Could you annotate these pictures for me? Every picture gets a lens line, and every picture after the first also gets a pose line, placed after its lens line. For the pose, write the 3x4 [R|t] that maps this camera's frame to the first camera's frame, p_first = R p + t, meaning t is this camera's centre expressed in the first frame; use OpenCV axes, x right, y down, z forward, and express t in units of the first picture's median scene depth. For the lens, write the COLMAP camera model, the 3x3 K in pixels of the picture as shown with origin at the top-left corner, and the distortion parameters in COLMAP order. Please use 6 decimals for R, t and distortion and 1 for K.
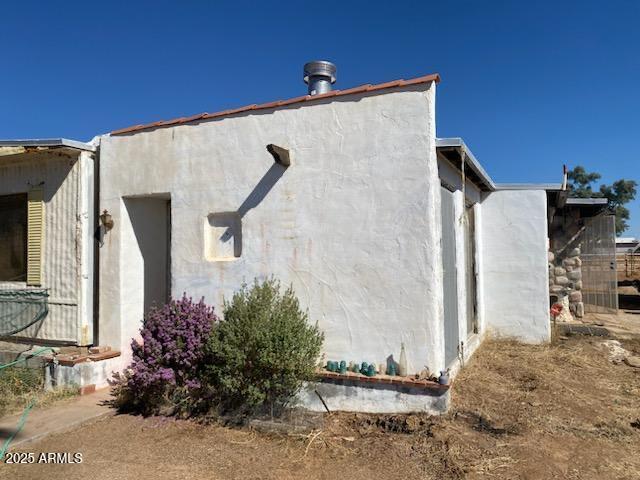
lens RADIAL K [[489.3, 0, 319.6], [0, 489.3, 237.2], [0, 0, 1]] dist [0.006555, -0.005248]
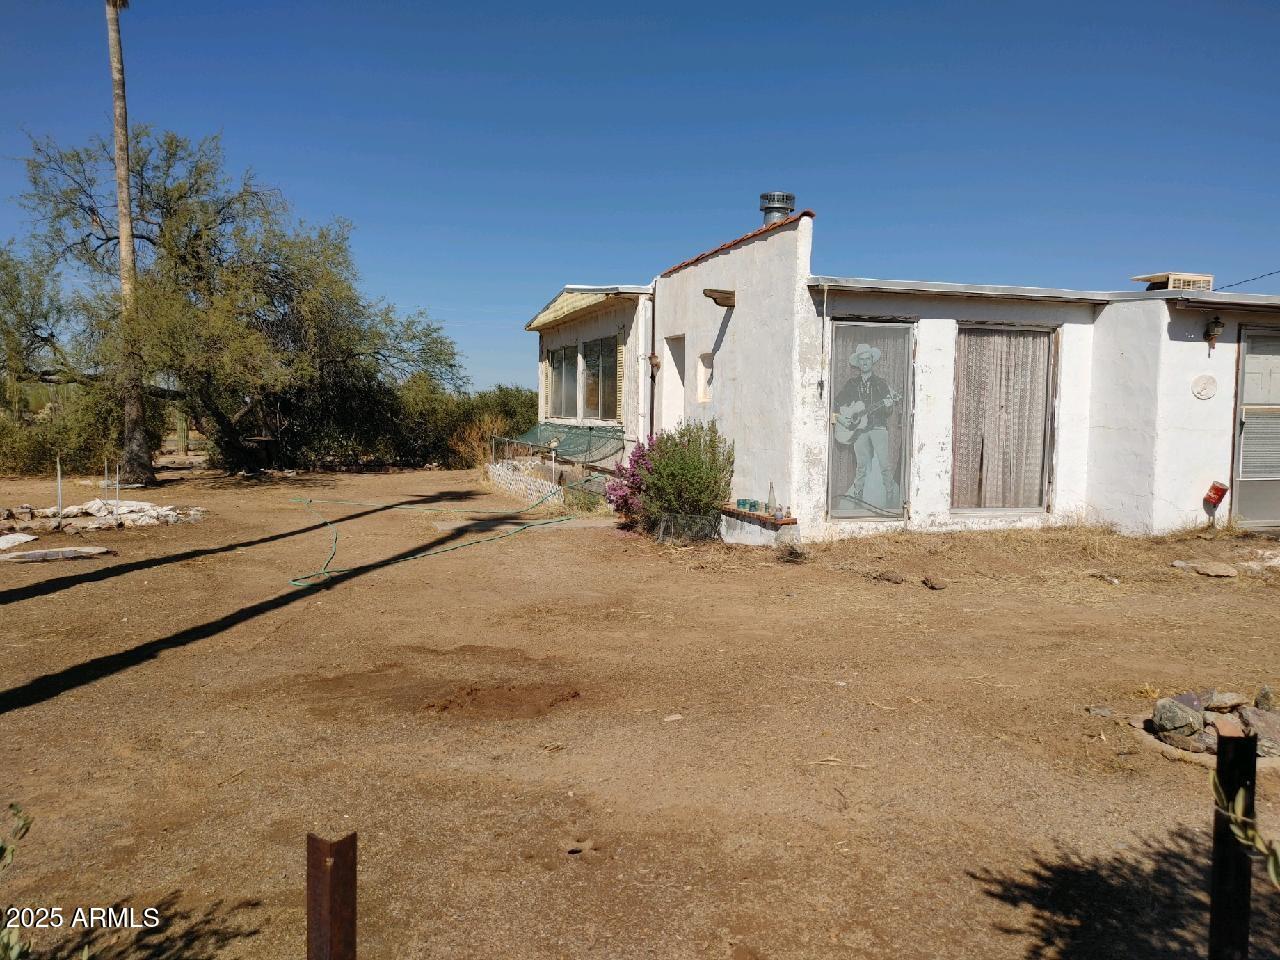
lens RADIAL K [[978.6, 0, 641.2], [0, 978.6, 481.6], [0, 0, 1]] dist [0.006555, -0.005248]
pose [[0.670281, 0.075549, -0.738251, 1.119473], [0.012896, 0.993469, 0.113375, -0.017370], [0.741995, -0.085513, 0.664929, -0.431342]]
